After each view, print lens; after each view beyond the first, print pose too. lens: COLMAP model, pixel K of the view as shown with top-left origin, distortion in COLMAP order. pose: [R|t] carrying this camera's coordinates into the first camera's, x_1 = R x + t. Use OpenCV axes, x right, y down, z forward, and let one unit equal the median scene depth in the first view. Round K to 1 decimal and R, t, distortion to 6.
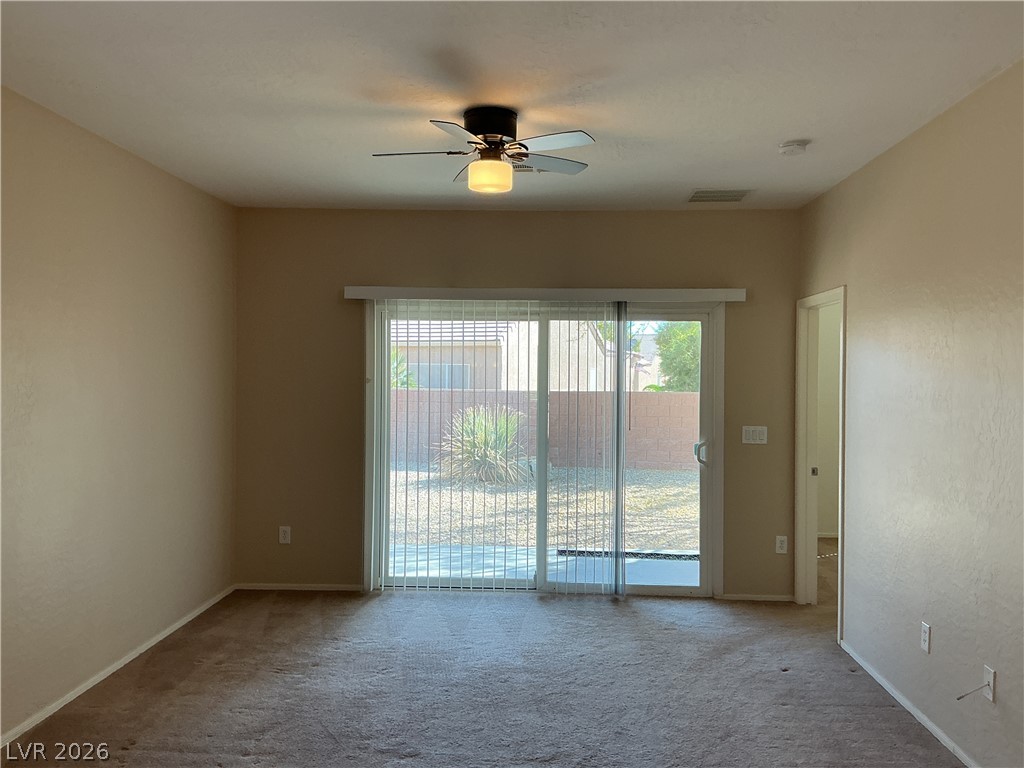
lens RADIAL K [[851.9, 0, 512.0], [0, 851.9, 384.0], [0, 0, 1]] dist [0.152412, -0.321629]
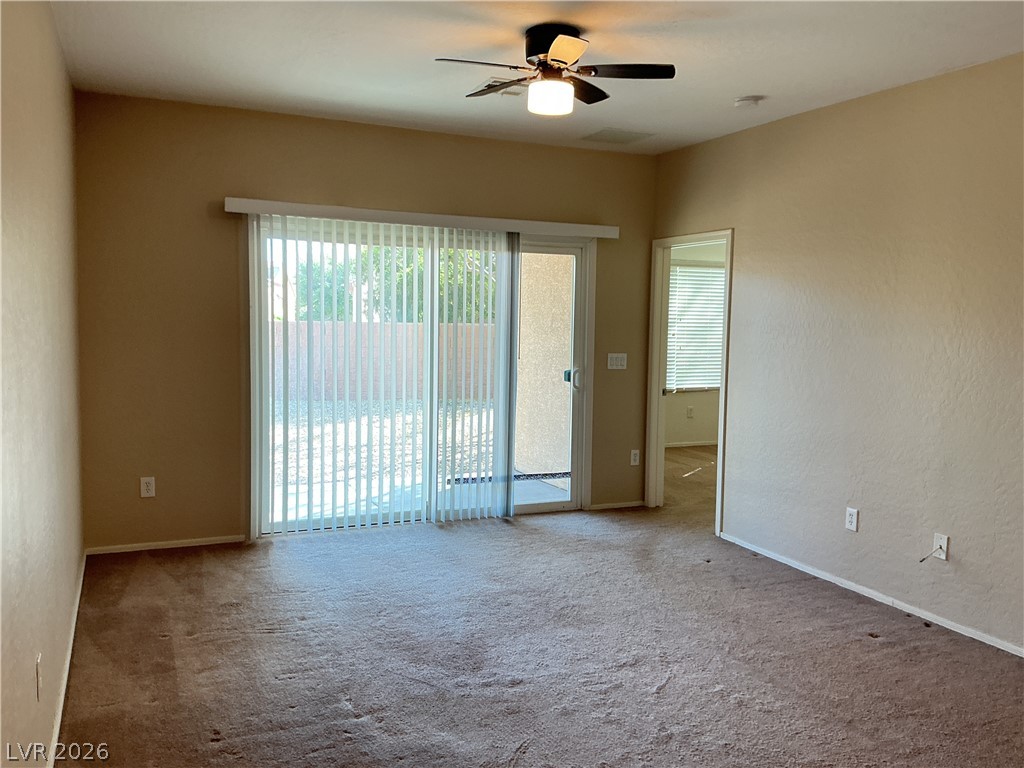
lens RADIAL K [[851.9, 0, 512.0], [0, 851.9, 384.0], [0, 0, 1]] dist [0.152412, -0.321629]
pose [[0.893841, -0.029075, 0.447441, -0.366160], [-0.007237, 0.996830, 0.079232, 0.002487], [-0.448326, -0.074059, 0.890797, 0.089184]]
